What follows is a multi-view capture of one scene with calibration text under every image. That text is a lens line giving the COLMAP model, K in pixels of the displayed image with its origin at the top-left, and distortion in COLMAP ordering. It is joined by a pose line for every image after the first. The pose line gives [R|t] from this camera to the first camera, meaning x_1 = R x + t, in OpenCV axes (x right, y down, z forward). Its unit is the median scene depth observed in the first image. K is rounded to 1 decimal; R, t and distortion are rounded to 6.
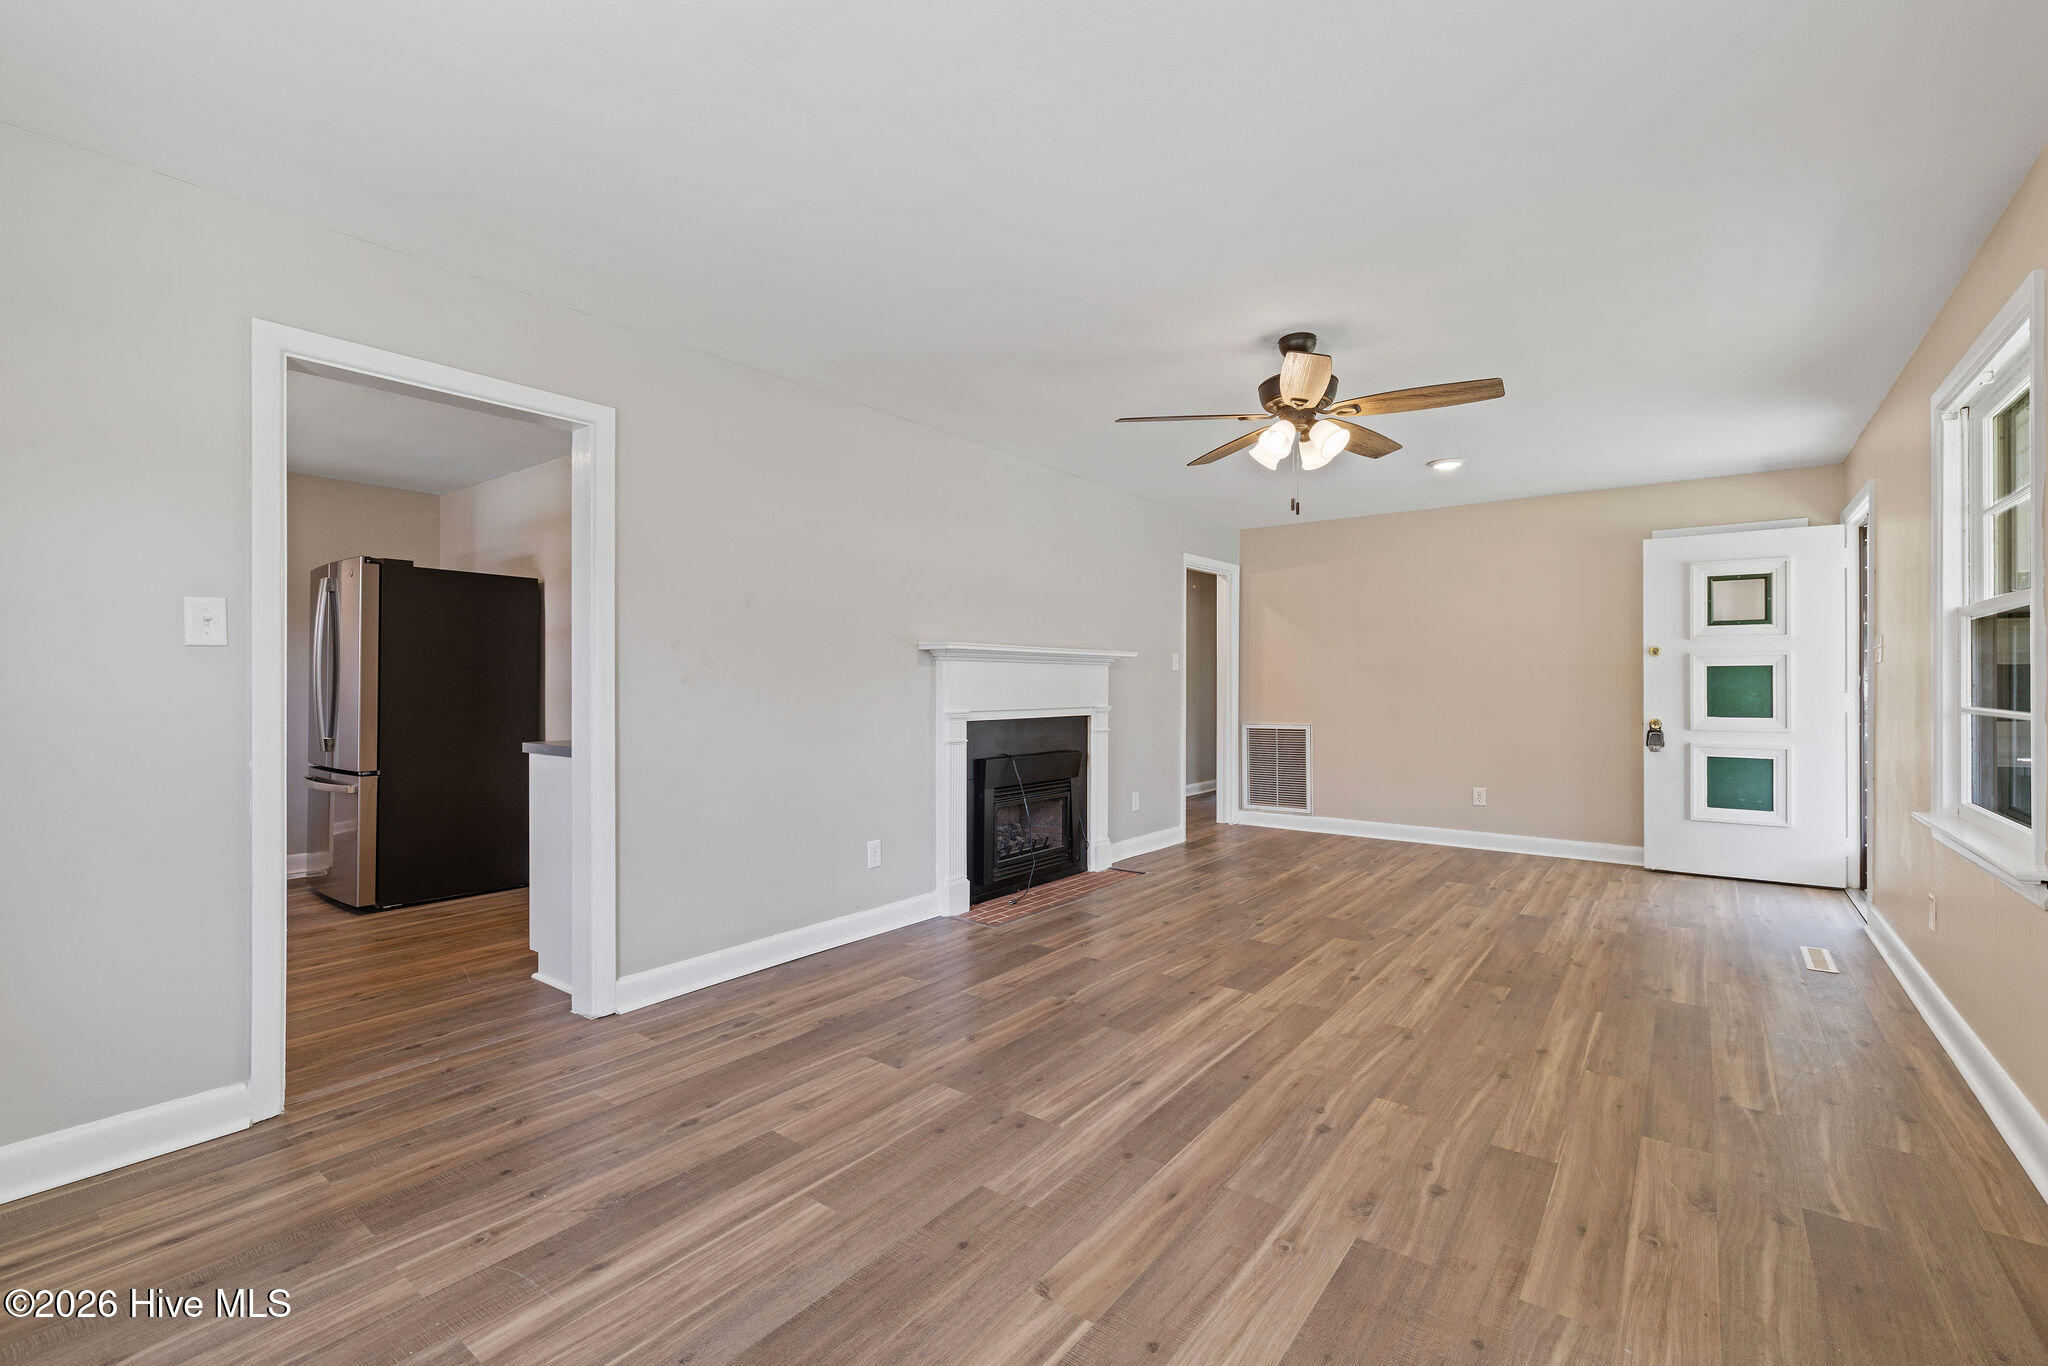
lens RADIAL K [[859.4, 0, 1023.0], [0, 859.4, 684.3], [0, 0, 1]] dist [-0.003993, -0.000783]
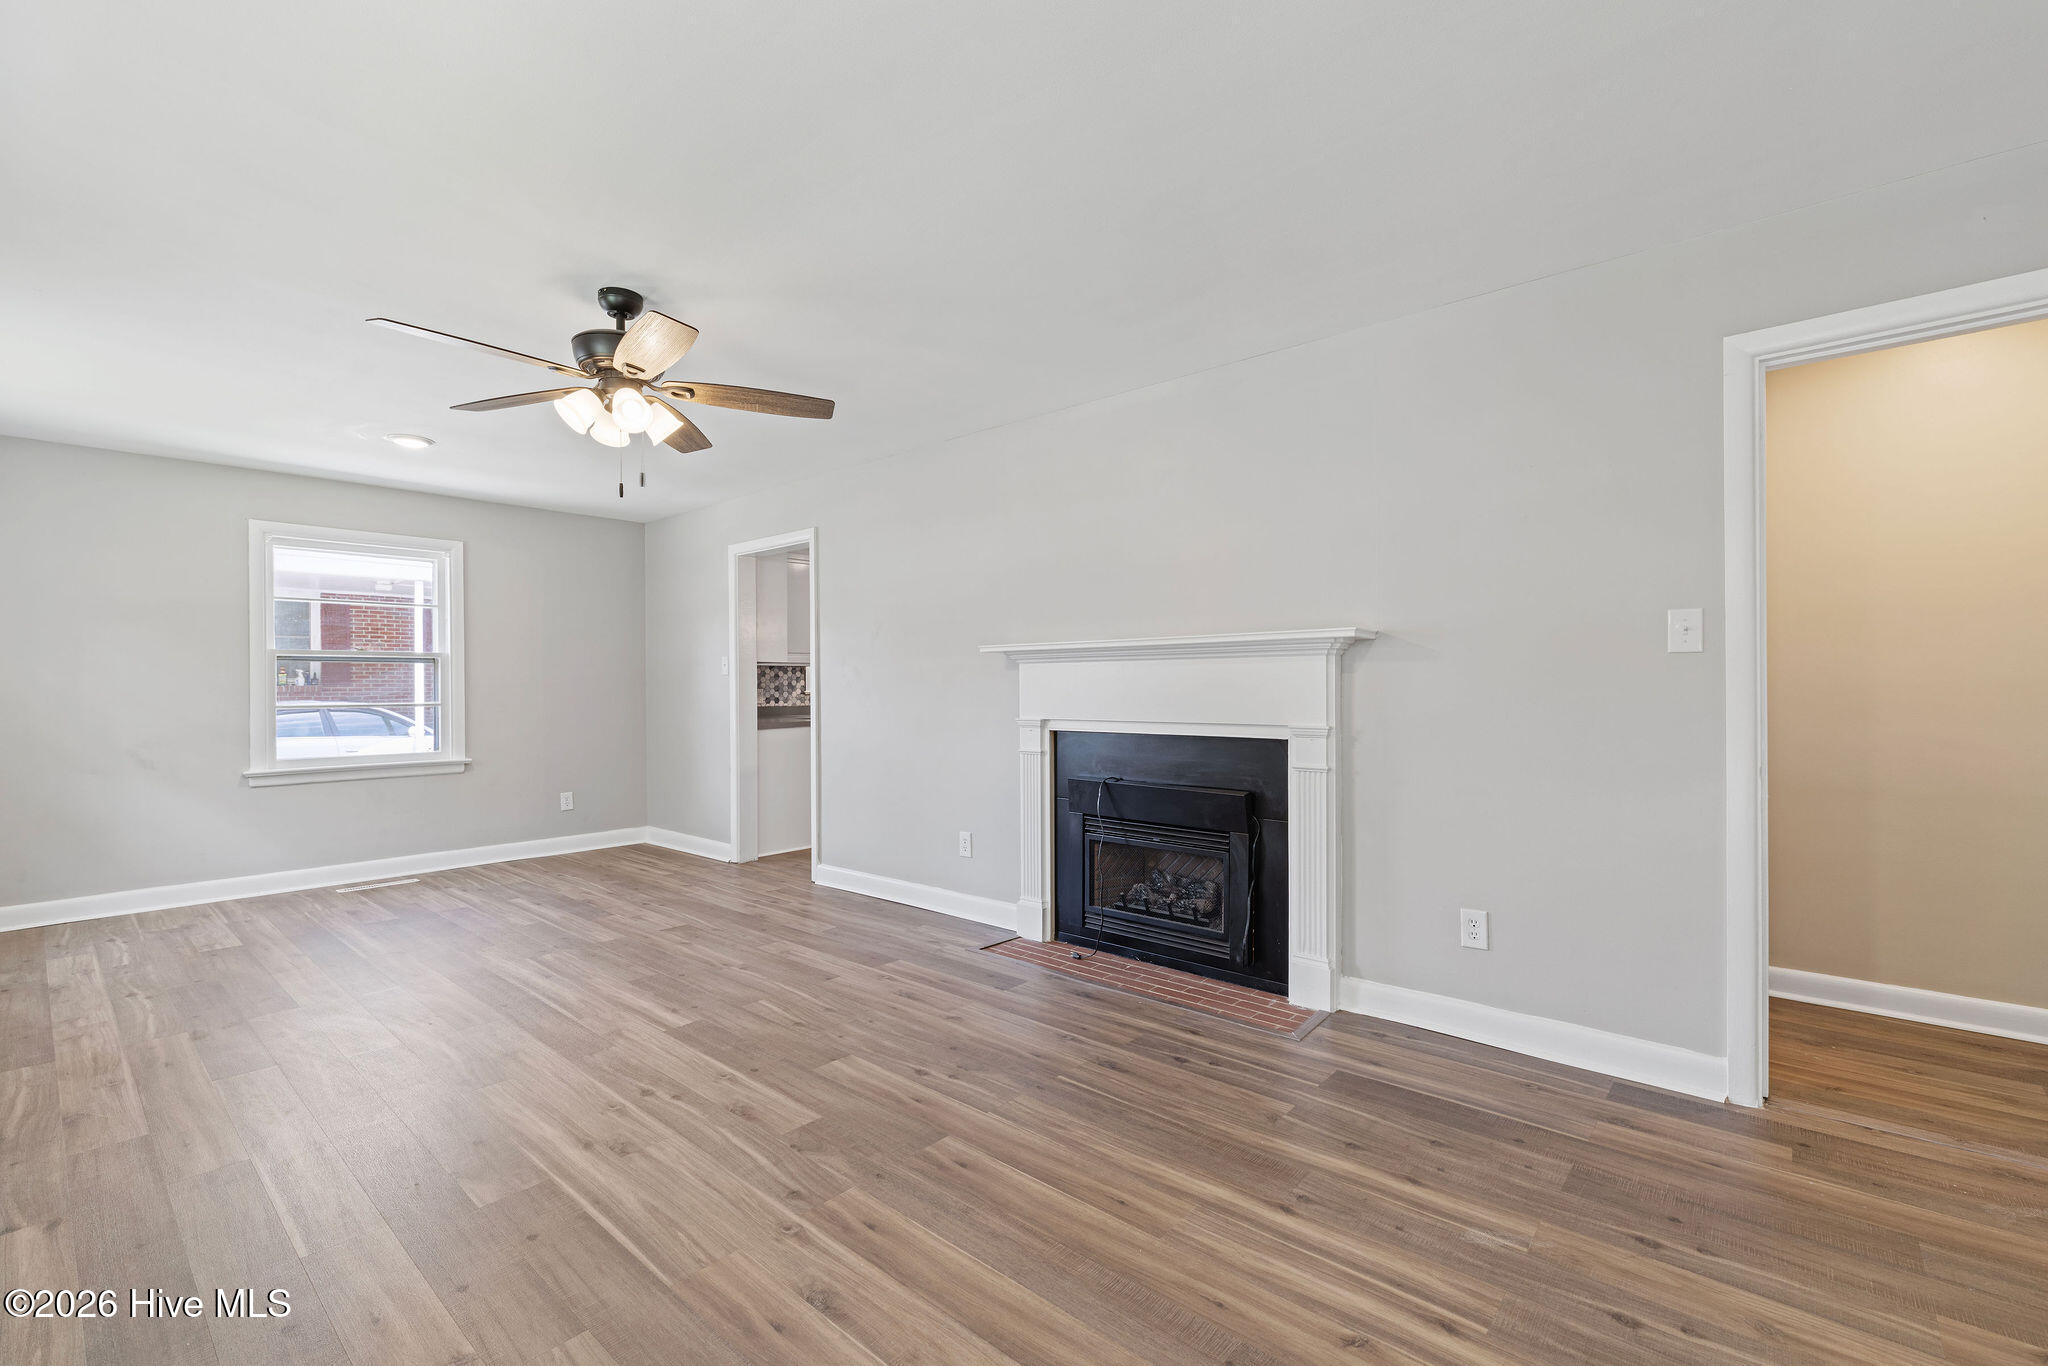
lens RADIAL K [[859.4, 0, 1028.0], [0, 859.4, 682.5], [0, 0, 1]] dist [-0.003993, -0.000783]
pose [[-0.035558, -0.007638, -0.999338, 0.979365], [0.000411, 0.999971, -0.007657, 0.000850], [0.999368, -0.000683, -0.035554, 1.196570]]
